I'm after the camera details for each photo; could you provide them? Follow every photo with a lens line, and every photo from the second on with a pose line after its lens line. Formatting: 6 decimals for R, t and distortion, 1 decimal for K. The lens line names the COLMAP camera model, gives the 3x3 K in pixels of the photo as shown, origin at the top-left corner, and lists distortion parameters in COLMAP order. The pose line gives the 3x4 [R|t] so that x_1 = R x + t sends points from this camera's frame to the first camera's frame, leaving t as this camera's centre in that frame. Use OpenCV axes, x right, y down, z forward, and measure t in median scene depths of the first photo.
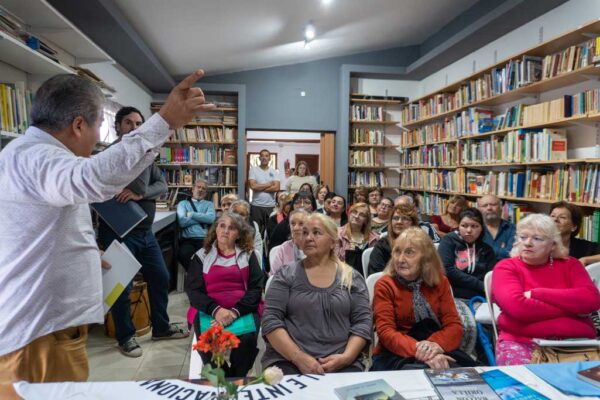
lens RADIAL K [[417.1, 0, 295.8], [0, 417.1, 200.2], [0, 0, 1]] dist [-0.006229, -0.009111]
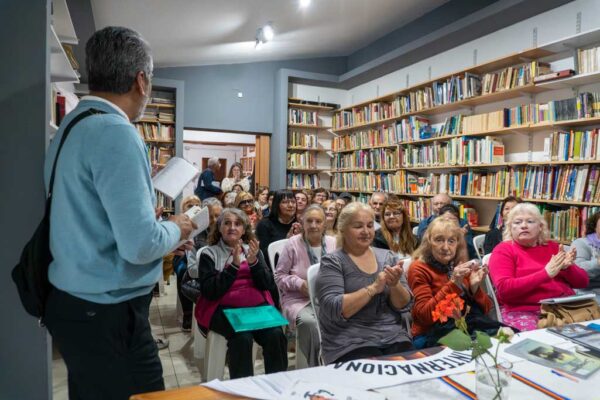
lens RADIAL K [[417.1, 0, 294.9], [0, 417.1, 201.2], [0, 0, 1]] dist [-0.006229, -0.009111]
pose [[0.959995, -0.003514, 0.279995, -0.184932], [0.007718, 0.999873, -0.013914, 0.017143], [-0.279910, 0.015518, 0.959901, 0.021995]]
